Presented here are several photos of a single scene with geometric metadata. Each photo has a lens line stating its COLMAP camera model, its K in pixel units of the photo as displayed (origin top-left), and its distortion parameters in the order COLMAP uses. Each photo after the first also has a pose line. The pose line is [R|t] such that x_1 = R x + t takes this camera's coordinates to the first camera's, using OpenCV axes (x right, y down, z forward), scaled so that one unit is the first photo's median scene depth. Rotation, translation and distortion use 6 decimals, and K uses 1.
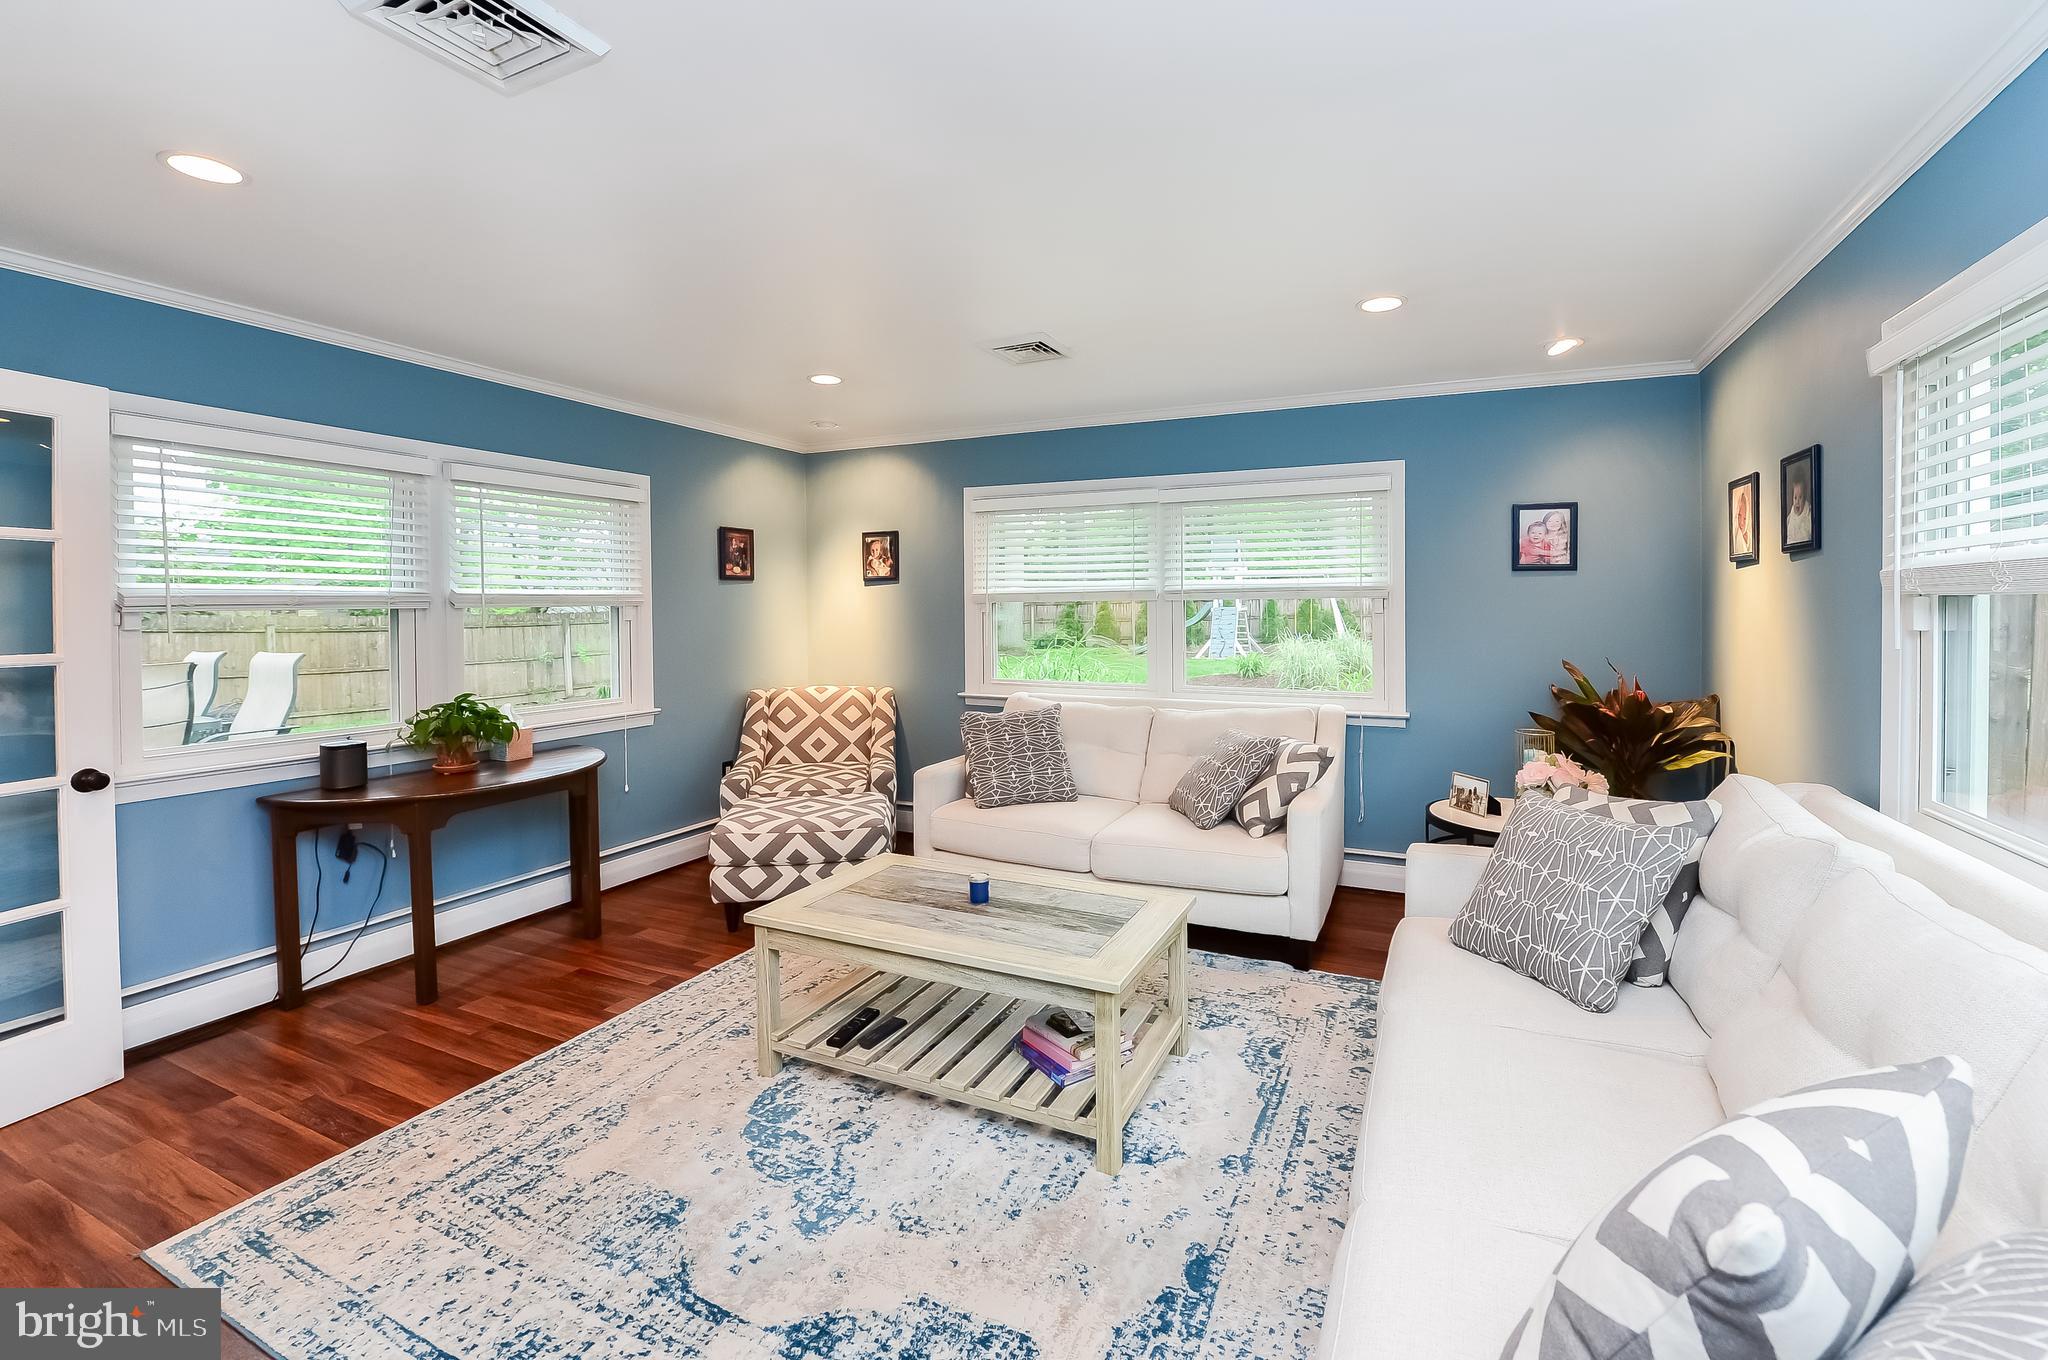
lens RADIAL K [[851.3, 0, 1022.7], [0, 851.3, 618.5], [0, 0, 1]] dist [-0.013074, -0.002006]
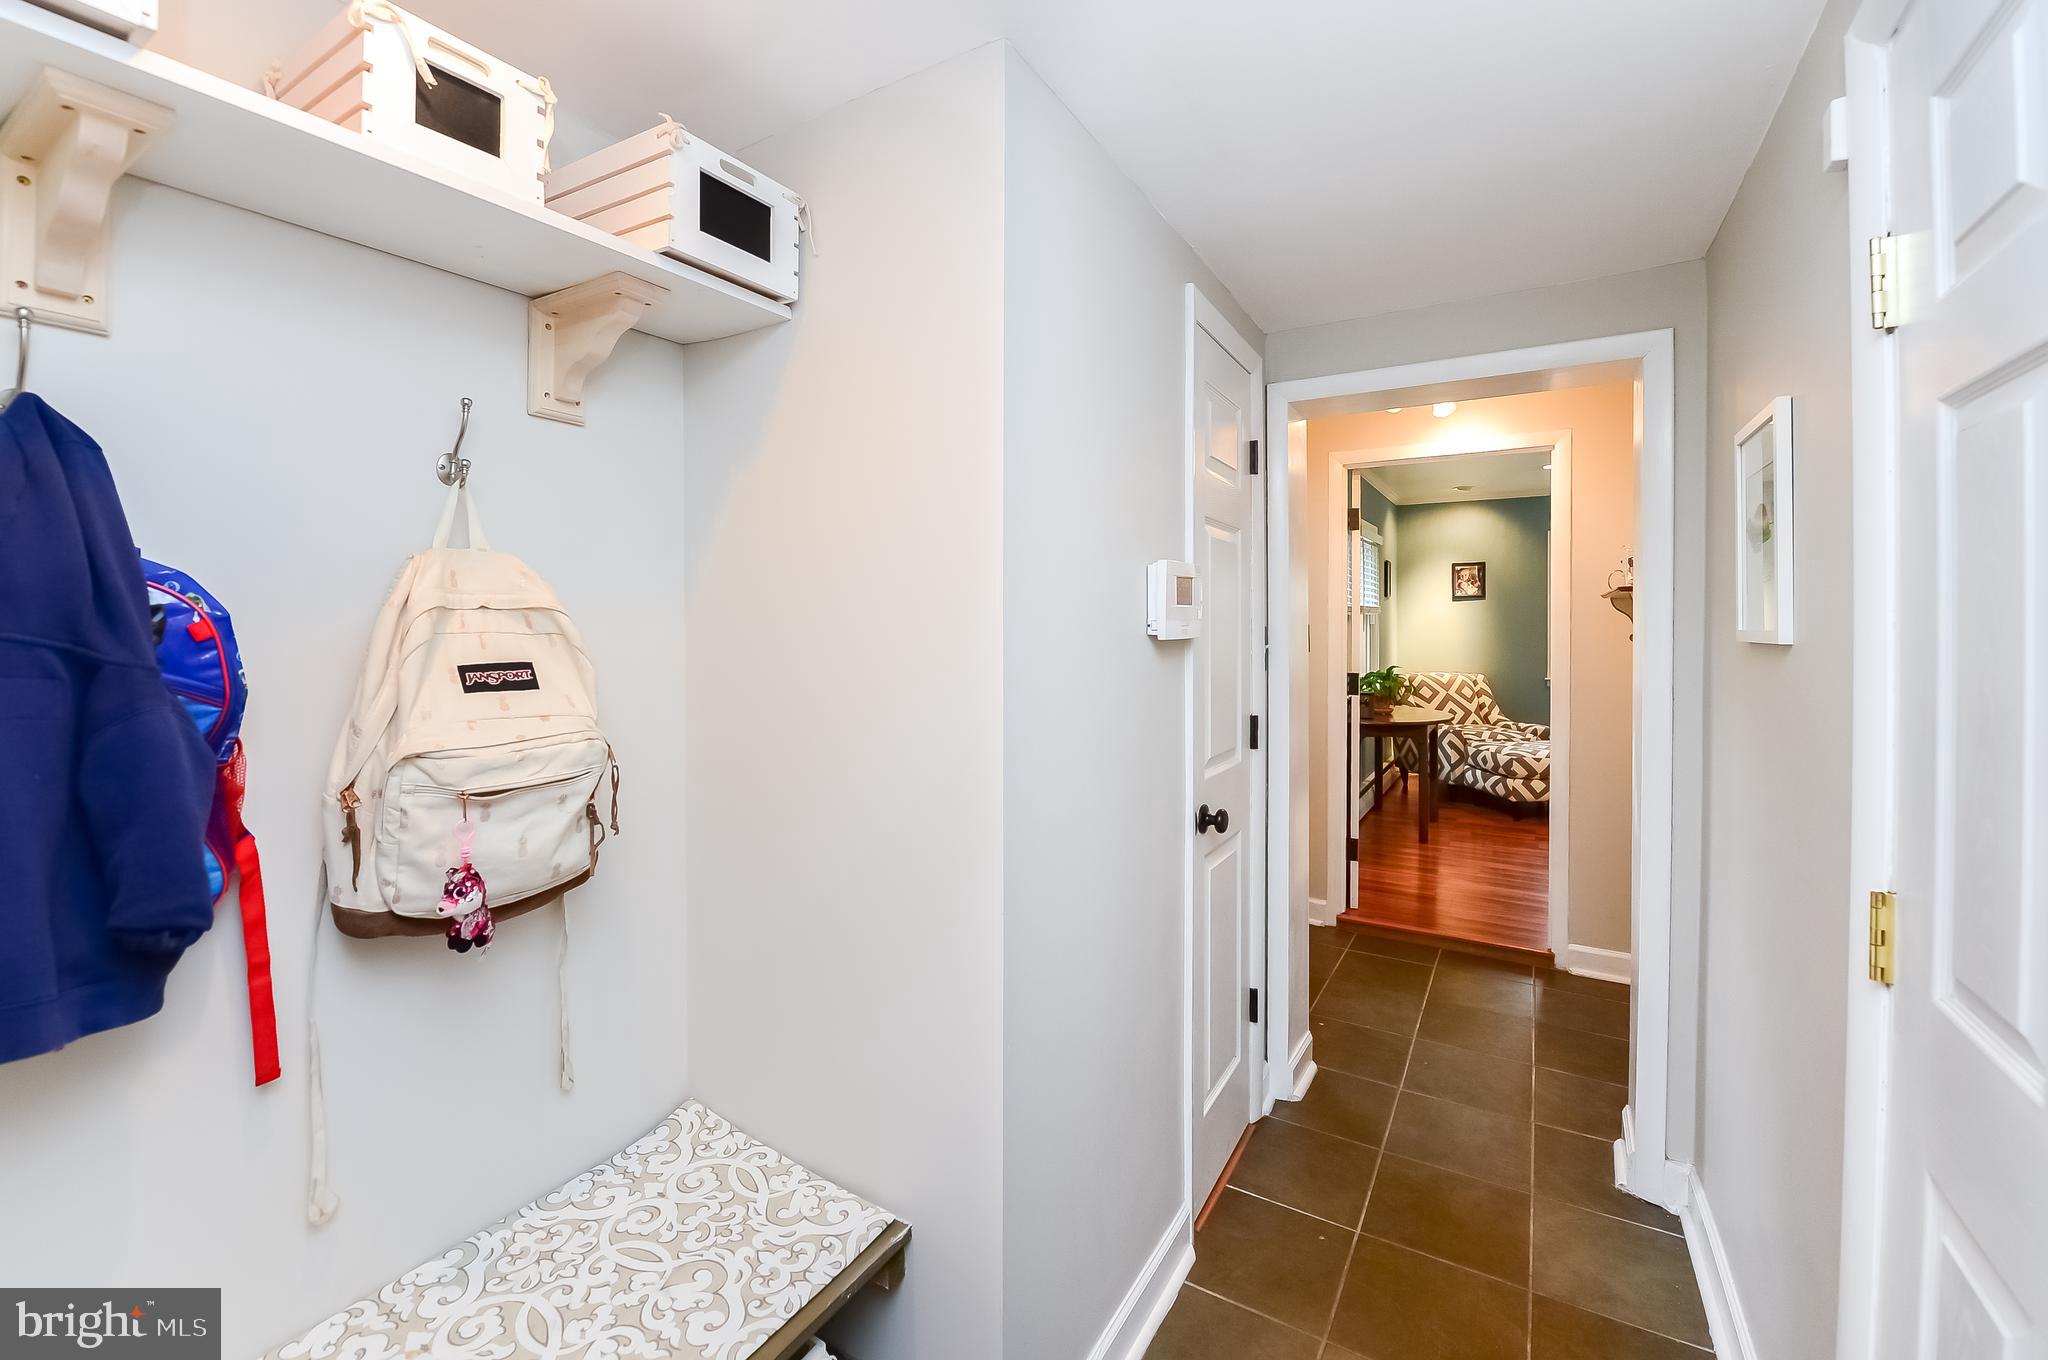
lens RADIAL K [[851.3, 0, 1020.8], [0, 851.3, 634.2], [0, 0, 1]] dist [-0.013074, -0.002006]
pose [[0.994332, 0.005266, -0.106187, -1.144491], [-0.004822, 0.999979, 0.004436, 0.018991], [0.106208, -0.003899, 0.994336, -0.695944]]
